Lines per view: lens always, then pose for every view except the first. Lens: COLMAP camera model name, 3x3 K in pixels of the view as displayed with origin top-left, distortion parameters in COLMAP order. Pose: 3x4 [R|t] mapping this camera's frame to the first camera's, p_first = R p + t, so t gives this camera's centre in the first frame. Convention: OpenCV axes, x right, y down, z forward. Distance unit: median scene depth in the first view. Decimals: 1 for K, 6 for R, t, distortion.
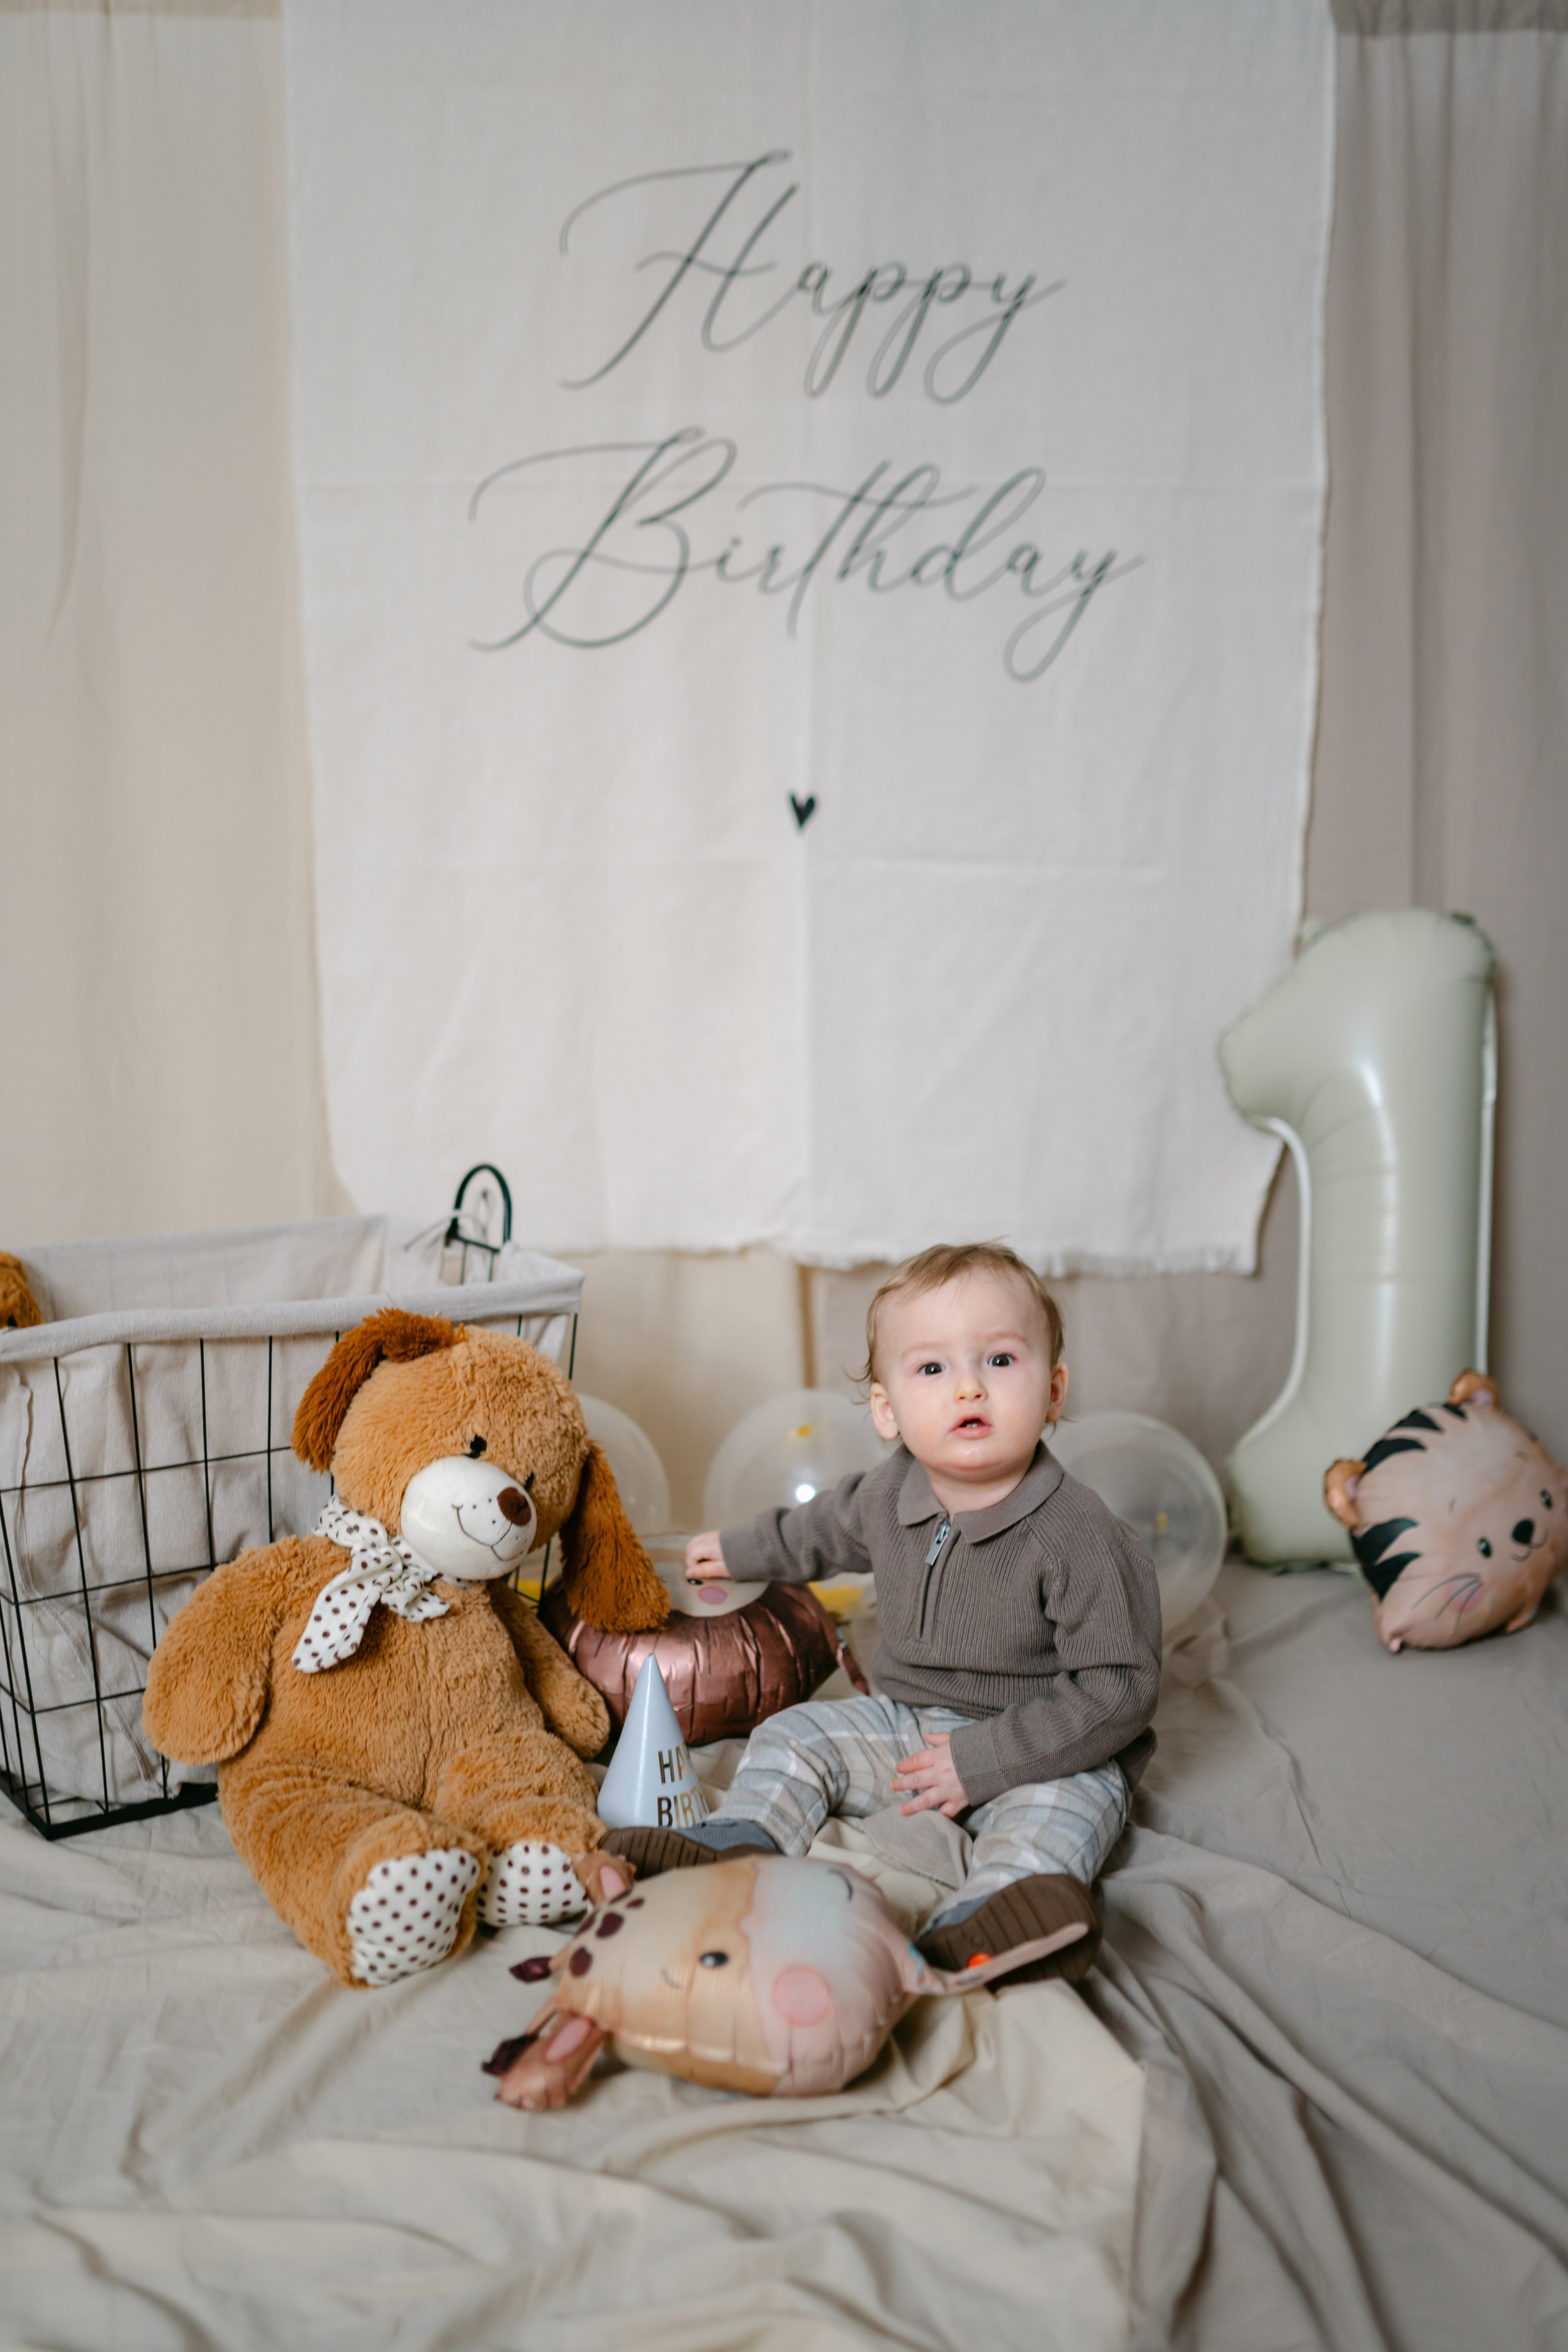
lens RADIAL K [[2219.2, 0, 784.0], [0, 2219.2, 1176.0], [0, 0, 1]] dist [0.006524, -0.003003]
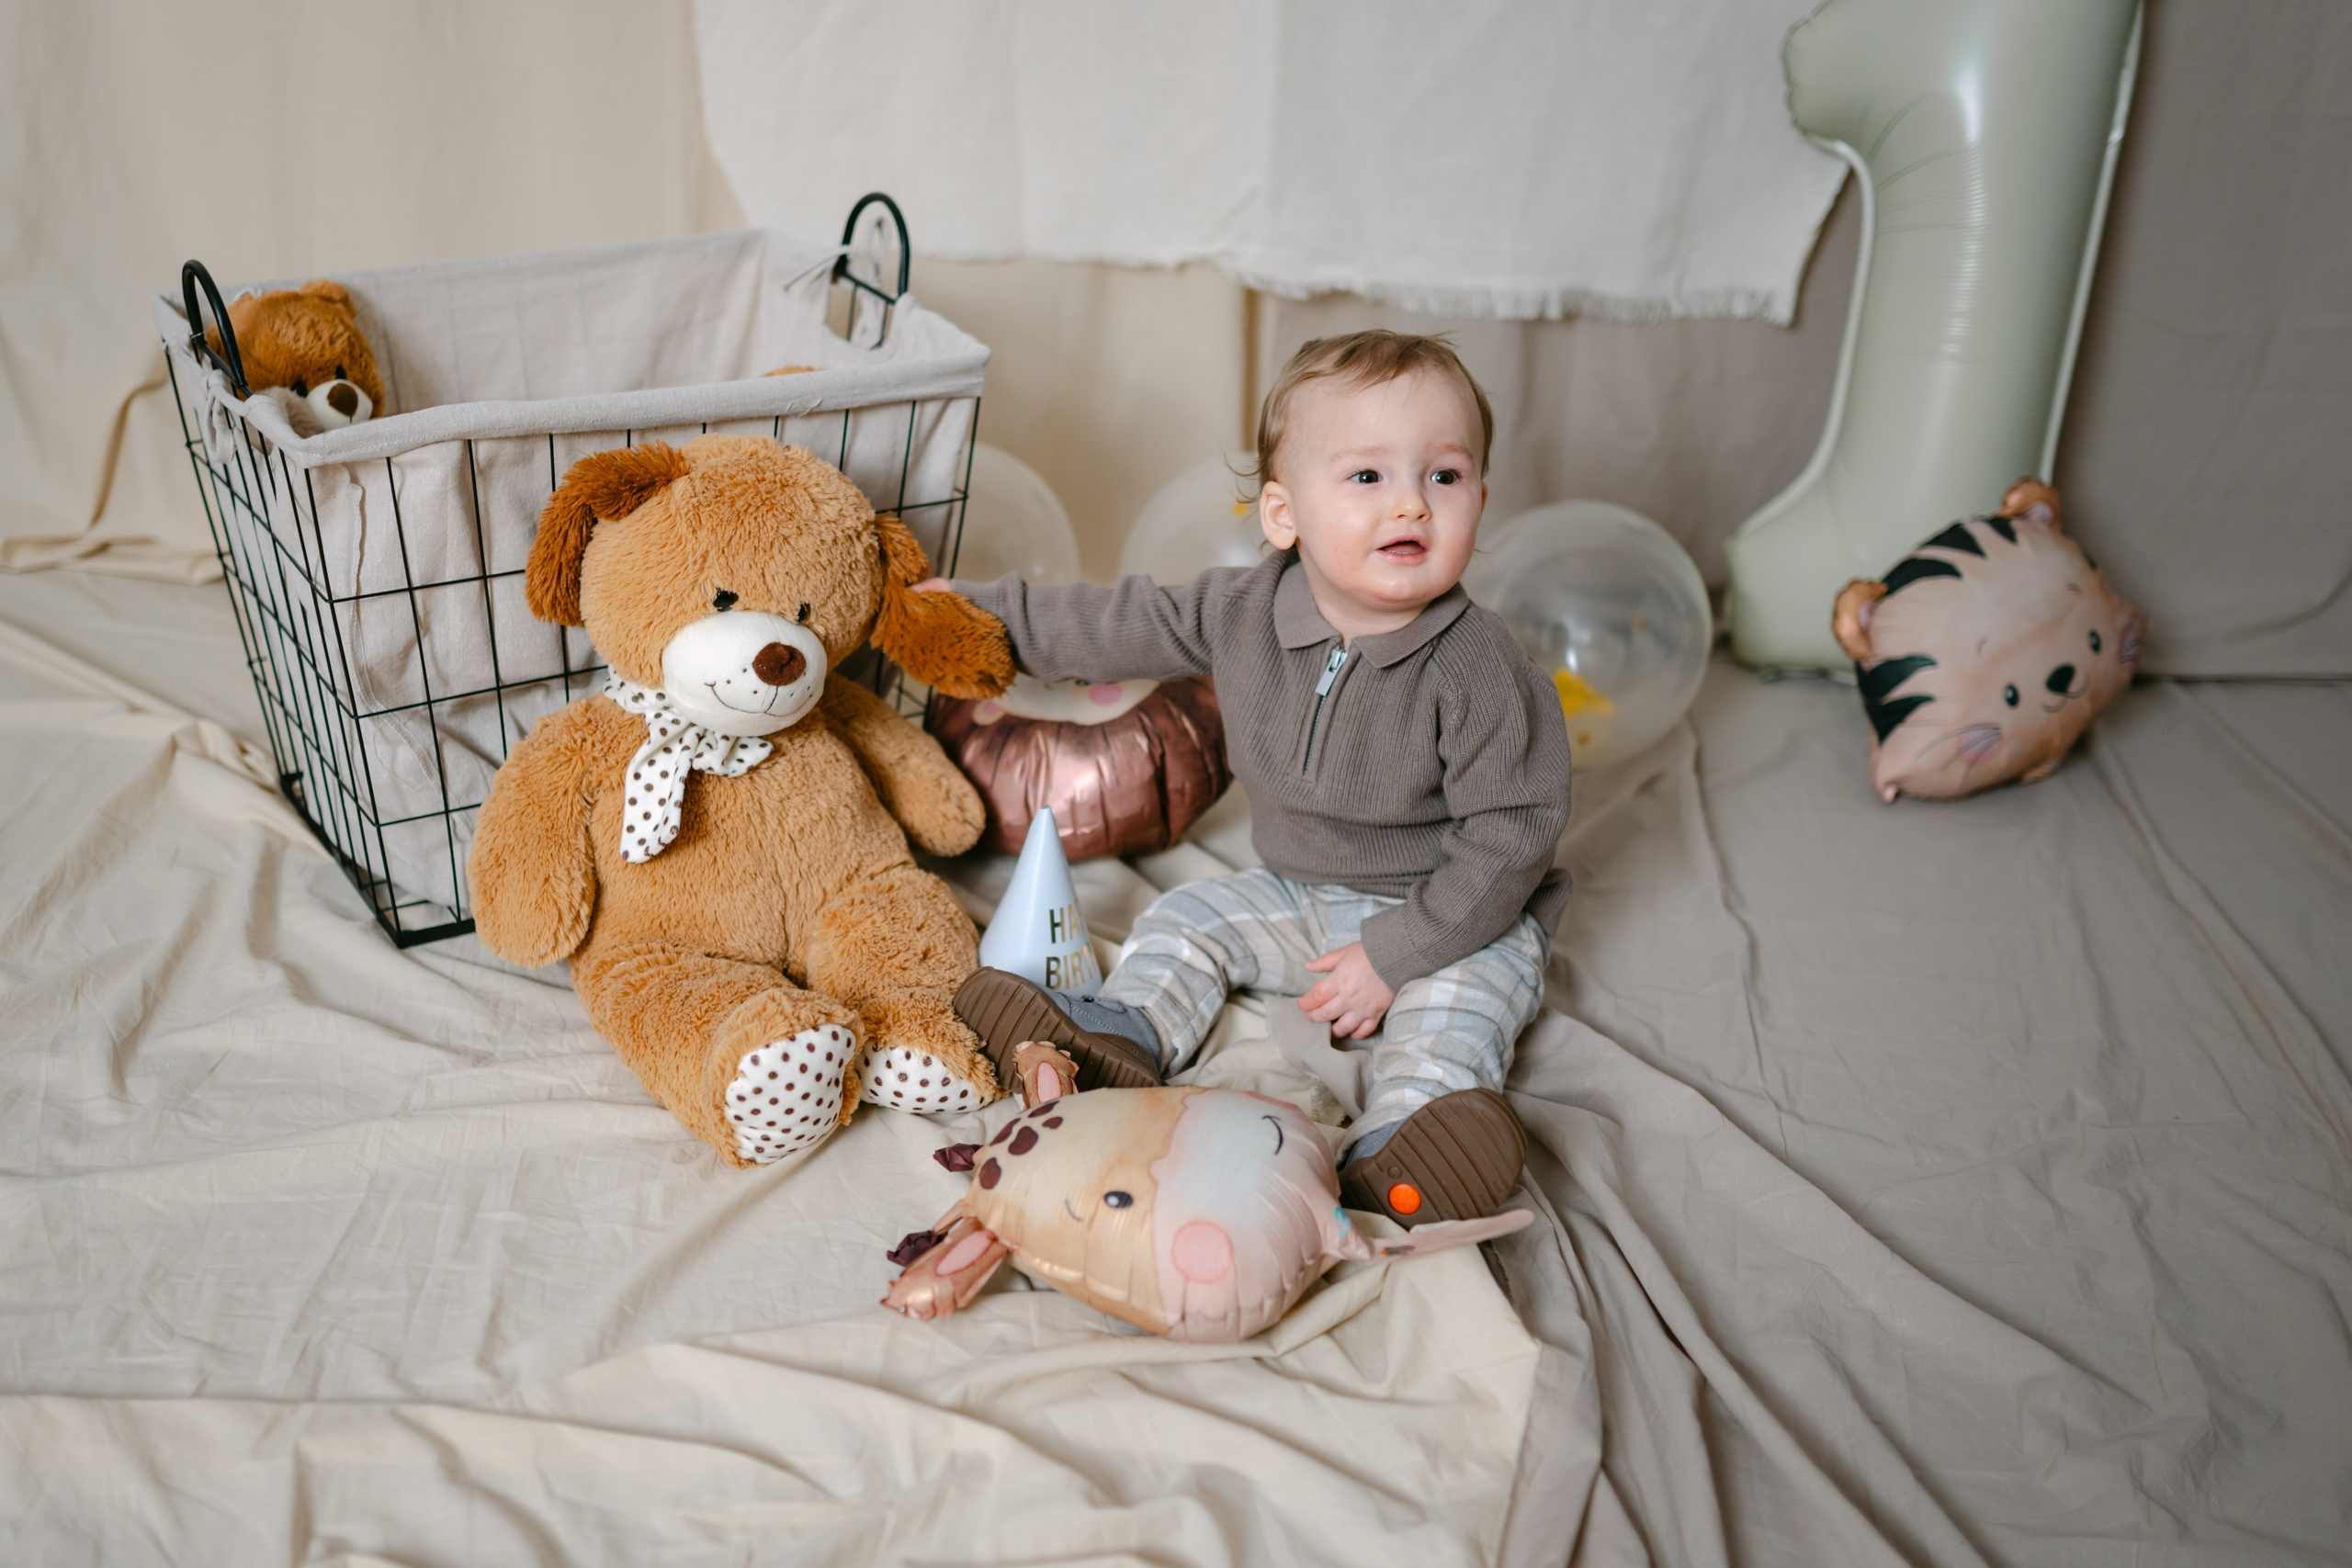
lens RADIAL K [[2527.4, 0, 1026.3], [0, 2527.4, 771.0], [0, 0, 1]] dist [0.003278, 0.010891]
pose [[0.995299, 0.068799, -0.068171, 0.001874], [-0.044240, 0.949080, 0.311914, -0.094522], [0.086160, -0.307432, 0.947661, 0.021443]]
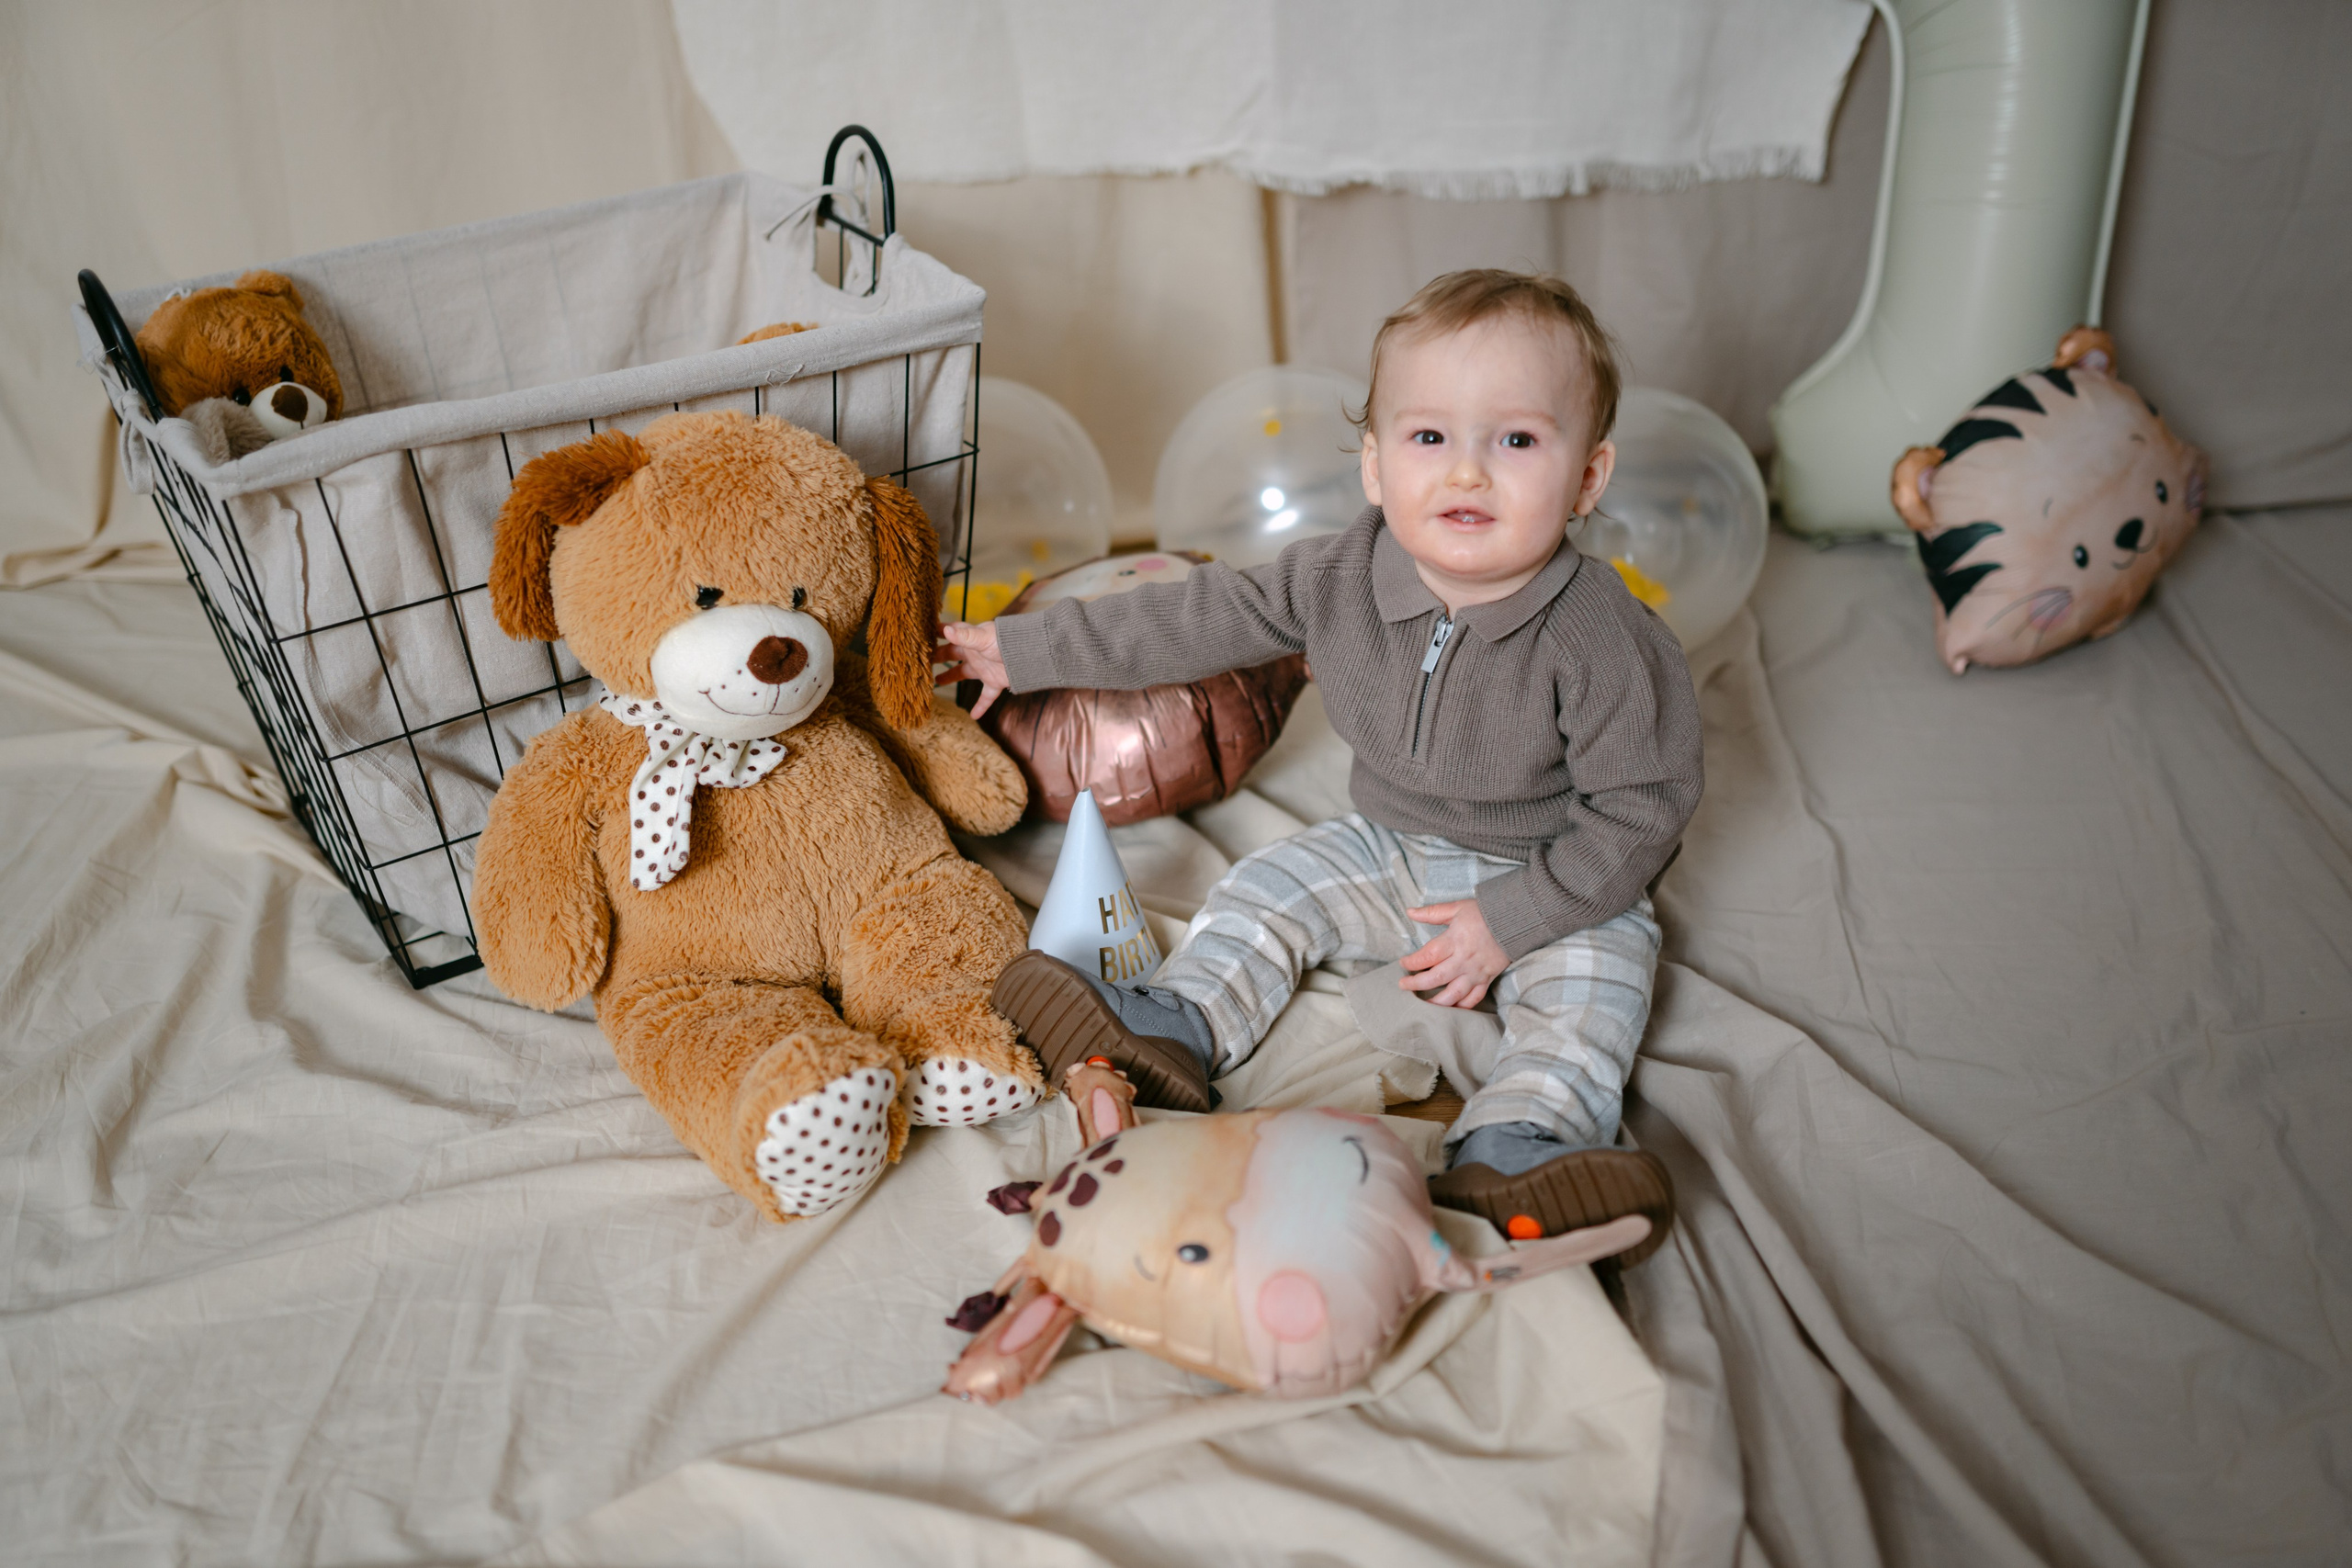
lens RADIAL K [[2219.0, 0, 1176.0], [0, 2219.0, 784.0], [0, 0, 1]] dist [0.006524, -0.003003]
pose [[0.998946, -0.012696, -0.044106, 0.009645], [0.028915, 0.920374, 0.389969, -0.089564], [0.035642, -0.390834, 0.919771, 0.179222]]
